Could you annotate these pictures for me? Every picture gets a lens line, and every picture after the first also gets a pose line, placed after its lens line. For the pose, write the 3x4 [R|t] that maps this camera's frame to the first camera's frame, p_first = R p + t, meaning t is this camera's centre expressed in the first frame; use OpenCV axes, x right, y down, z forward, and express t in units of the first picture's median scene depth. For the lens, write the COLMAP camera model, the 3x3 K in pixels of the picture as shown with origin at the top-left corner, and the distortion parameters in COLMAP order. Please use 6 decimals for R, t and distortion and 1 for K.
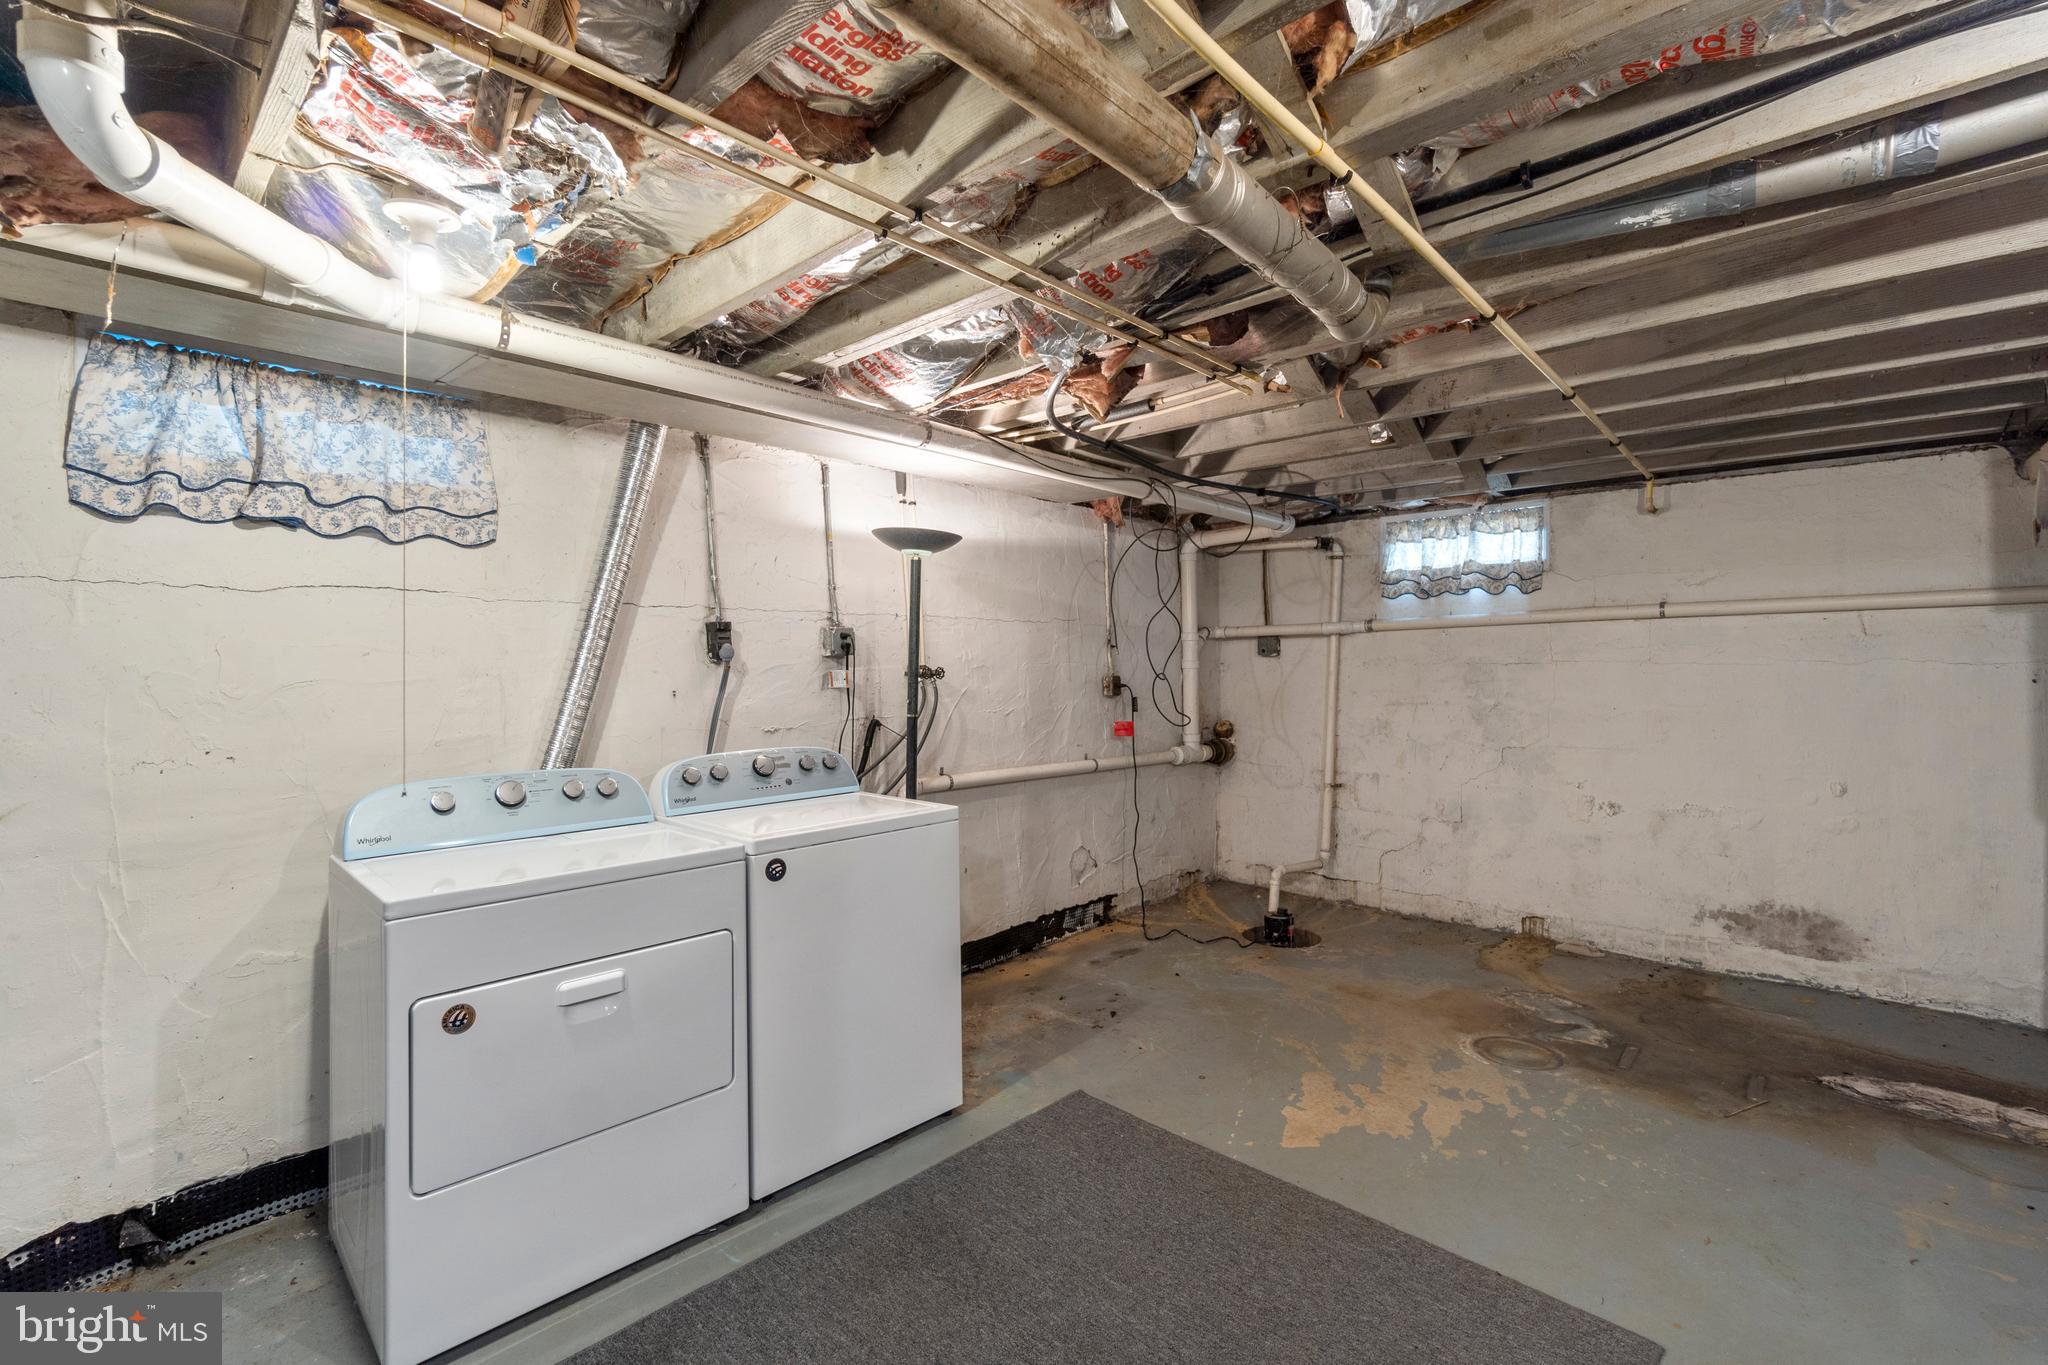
lens RADIAL K [[895.6, 0, 1026.0], [0, 895.6, 660.0], [0, 0, 1]] dist [-0.003981, 0.000267]
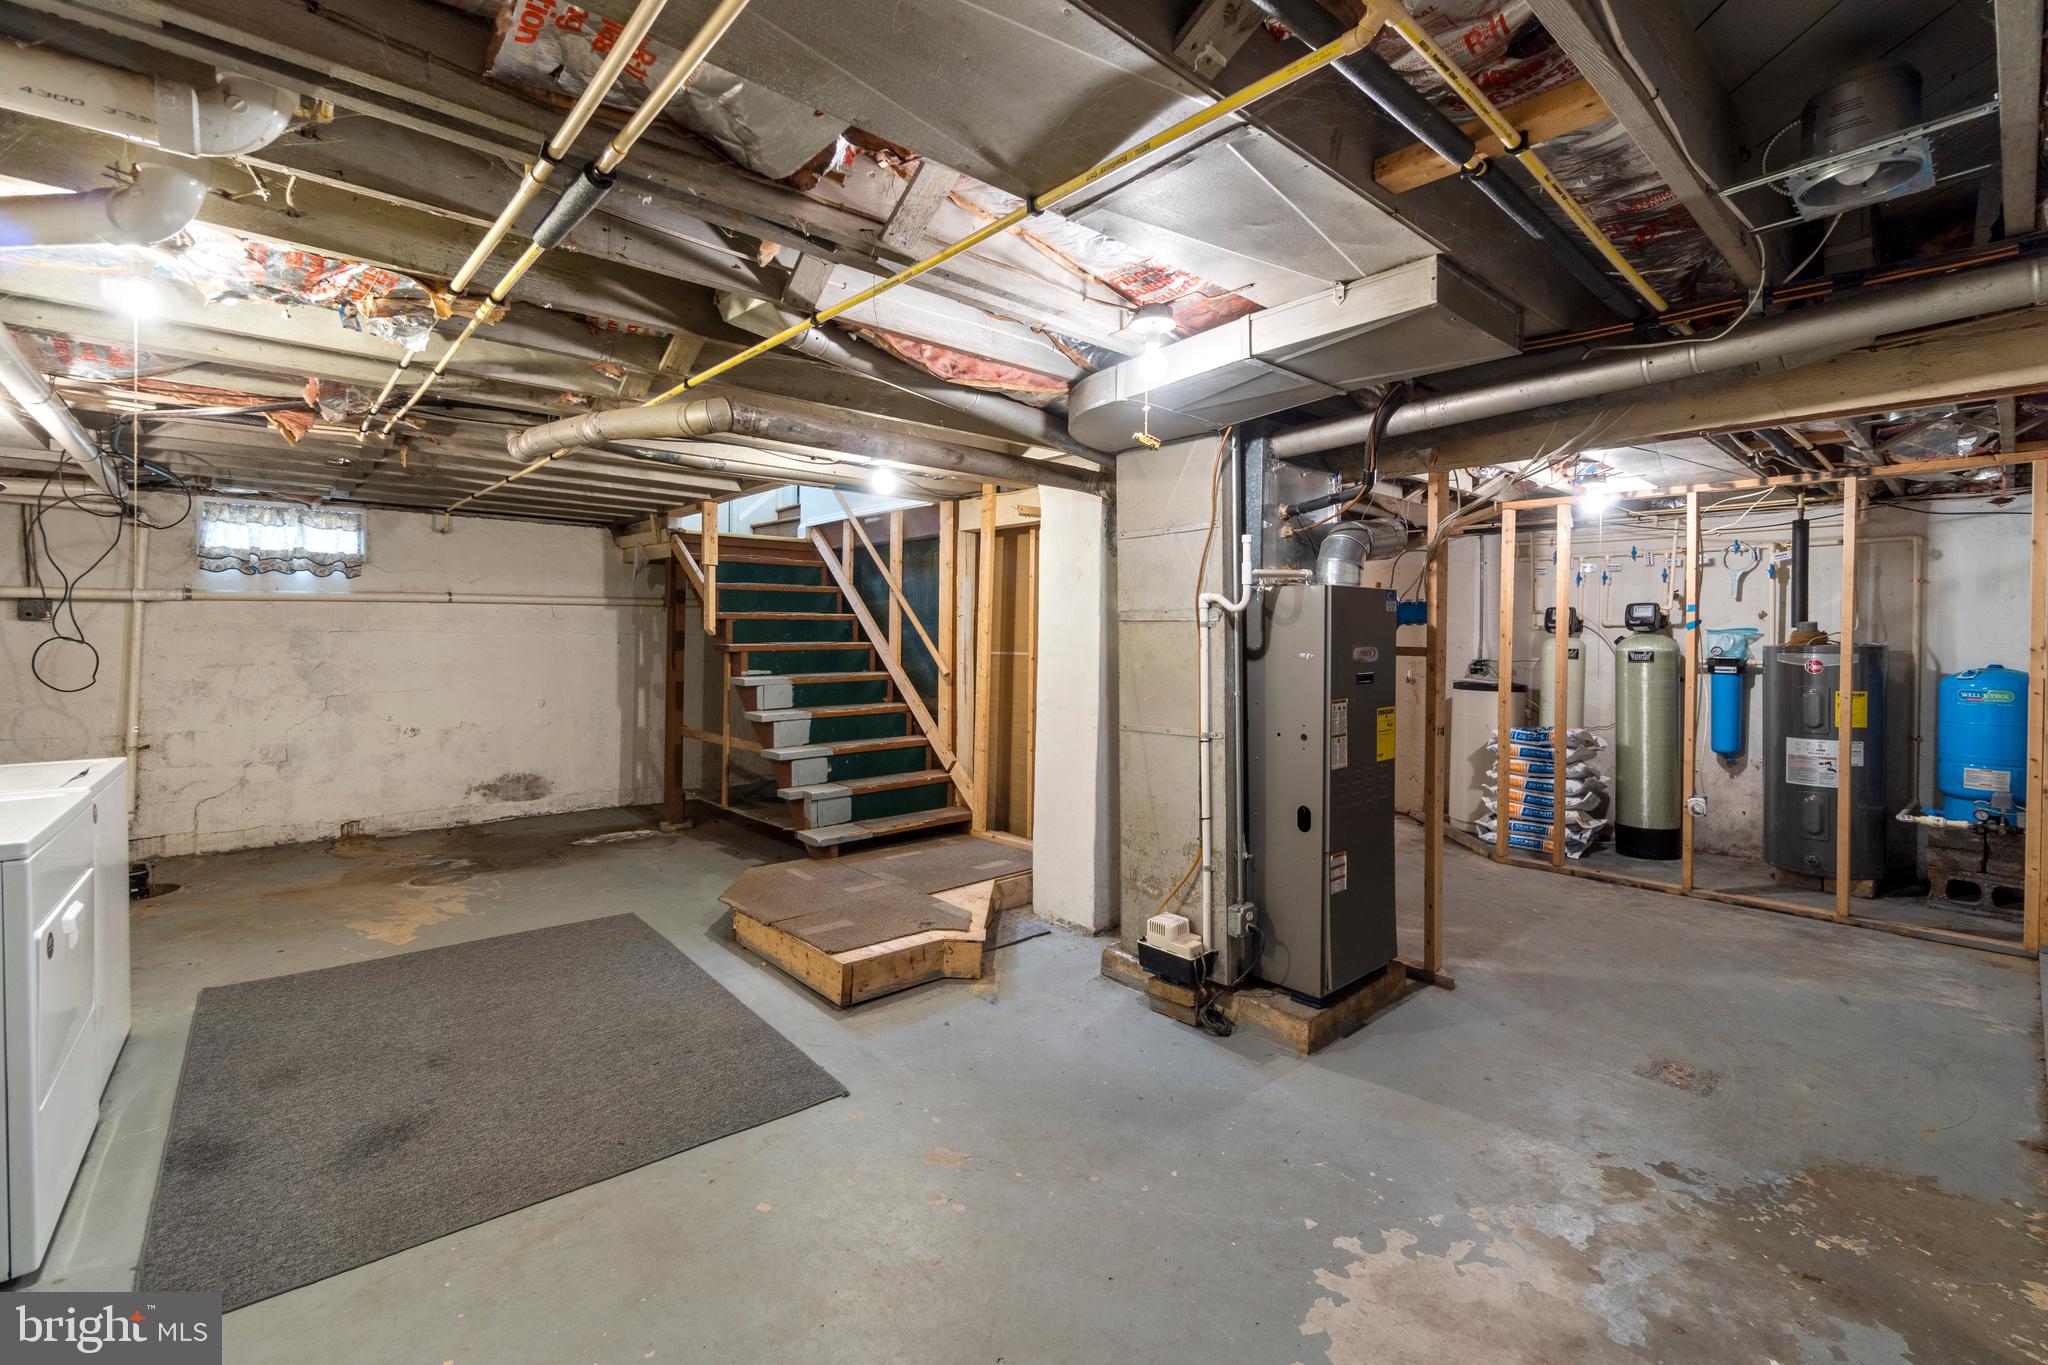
lens RADIAL K [[895.6, 0, 1050.5], [0, 895.6, 639.0], [0, 0, 1]] dist [-0.003981, 0.000267]
pose [[0.072787, 0.001162, 0.997347, -0.667580], [-0.012833, 0.999918, -0.000228, 0.002212], [-0.997265, -0.012782, 0.072796, -0.127271]]
